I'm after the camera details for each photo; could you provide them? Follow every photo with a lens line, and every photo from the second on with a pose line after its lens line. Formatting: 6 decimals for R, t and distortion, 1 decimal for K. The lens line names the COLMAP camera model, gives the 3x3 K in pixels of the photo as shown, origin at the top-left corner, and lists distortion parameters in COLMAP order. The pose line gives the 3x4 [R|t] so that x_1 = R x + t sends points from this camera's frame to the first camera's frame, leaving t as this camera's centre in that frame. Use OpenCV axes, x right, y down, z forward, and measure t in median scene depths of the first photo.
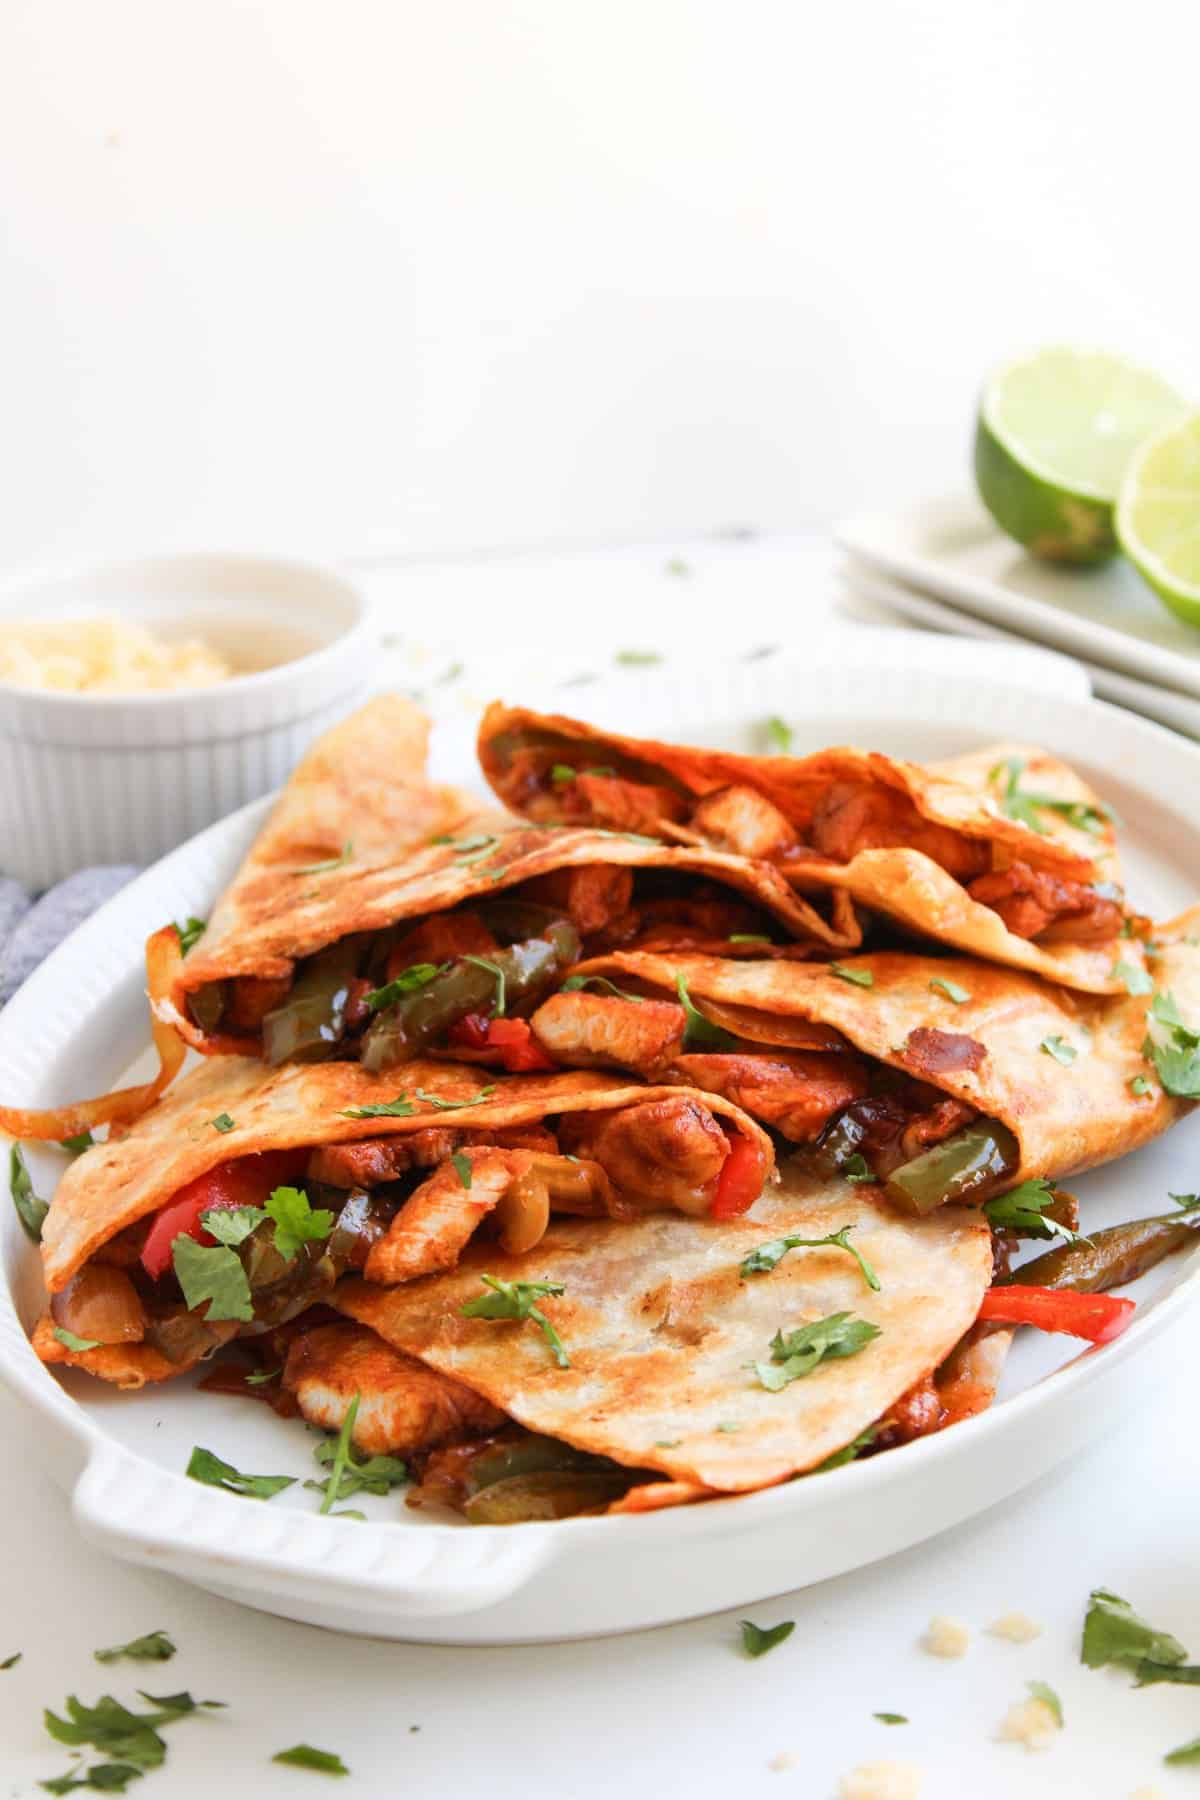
lens RADIAL K [[4273.4, 0, 600.9], [0, 4273.4, 904.2], [0, 0, 1]] dist [0.136010, 0.000000]
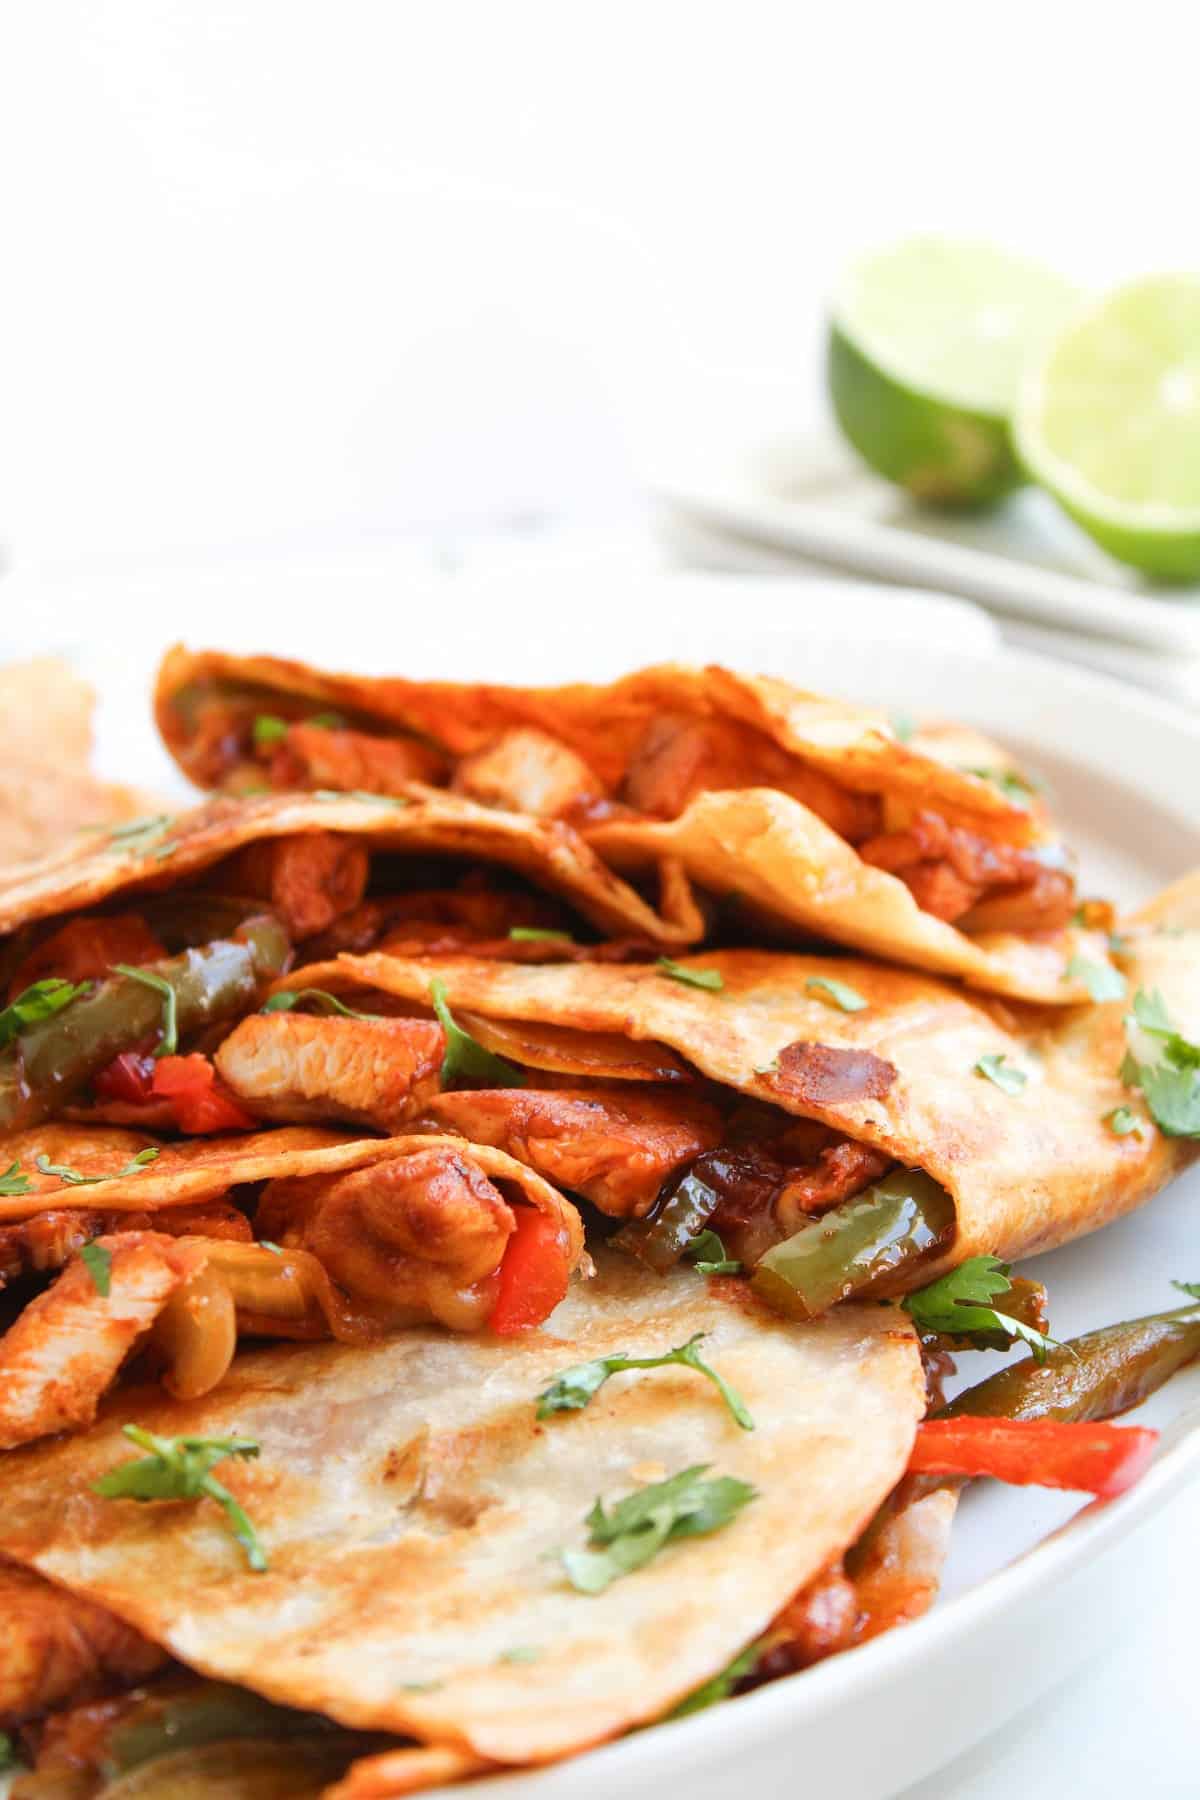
lens RADIAL K [[4273.4, 0, 597.4], [0, 4273.4, 895.7], [0, 0, 1]] dist [0.136010, 0.000000]
pose [[0.998633, -0.032249, 0.041143, 0.017137], [0.034579, 0.997762, -0.057231, 0.043857], [-0.039206, 0.058575, 0.997513, 0.338460]]
